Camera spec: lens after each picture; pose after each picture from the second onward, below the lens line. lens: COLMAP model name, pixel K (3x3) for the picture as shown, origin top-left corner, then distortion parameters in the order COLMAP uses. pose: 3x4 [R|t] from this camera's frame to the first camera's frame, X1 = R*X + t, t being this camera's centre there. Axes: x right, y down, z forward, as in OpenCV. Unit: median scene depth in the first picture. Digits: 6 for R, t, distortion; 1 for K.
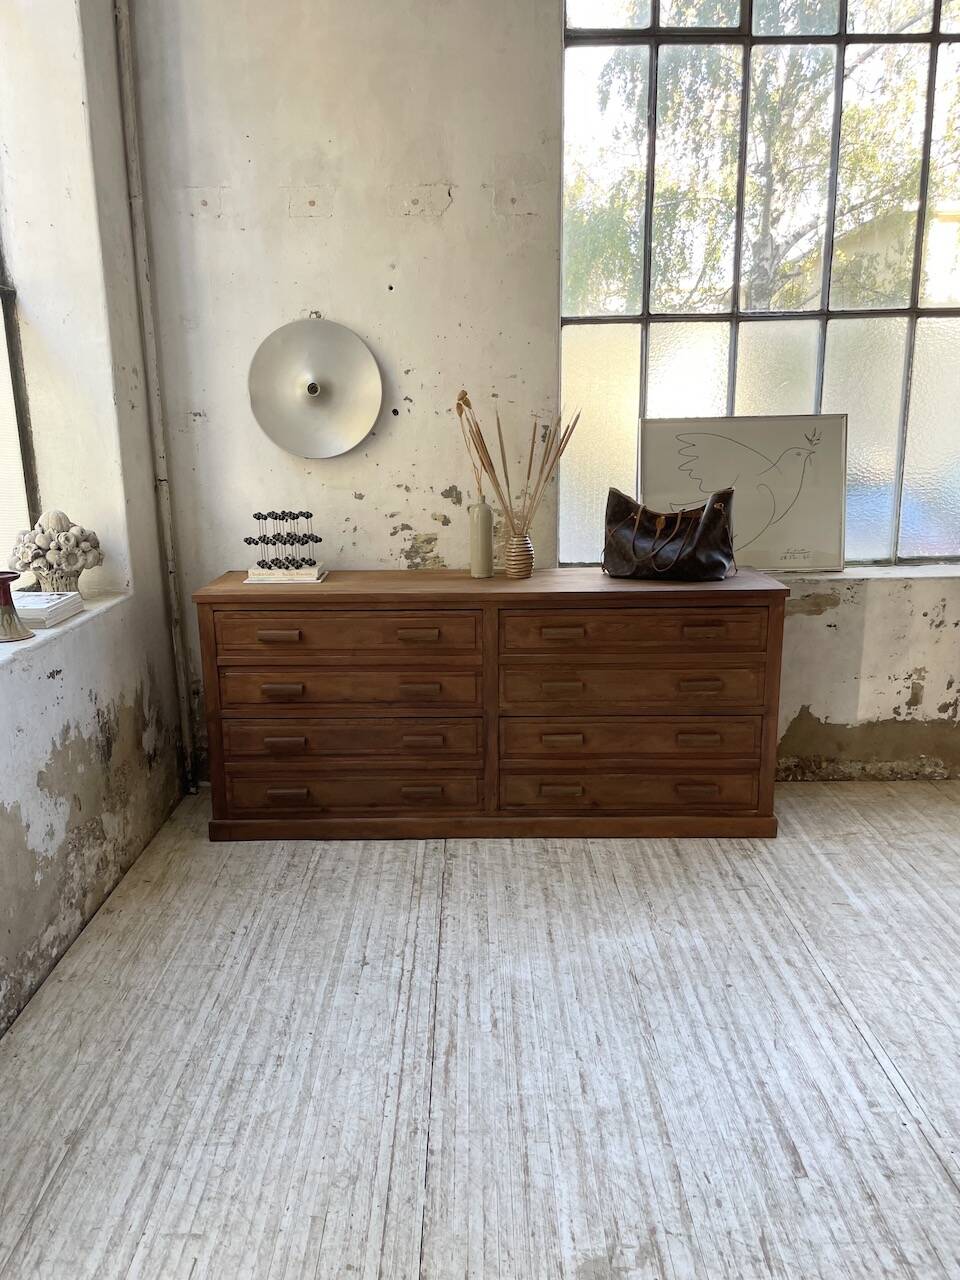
lens RADIAL K [[971.7, 0, 470.5], [0, 971.7, 645.2], [0, 0, 1]] dist [0.084080, -0.115764]
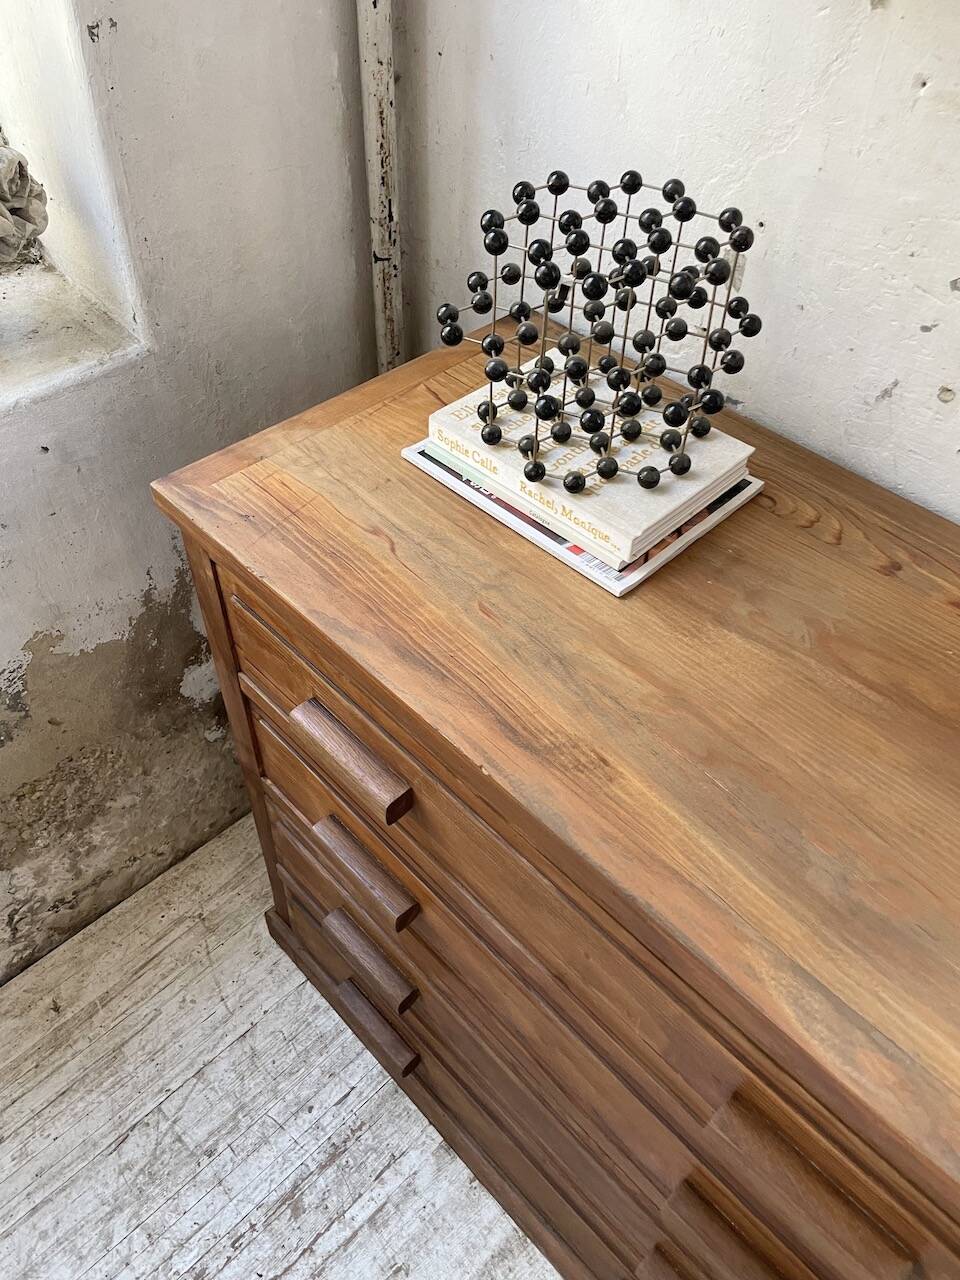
lens RADIAL K [[971.7, 0, 469.2], [0, 971.7, 626.3], [0, 0, 1]] dist [0.084080, -0.115764]
pose [[0.695477, 0.531688, -0.483342, -0.067450], [-0.191451, 0.785464, 0.588552, -0.205559], [0.692574, -0.316788, 0.648064, 0.887802]]
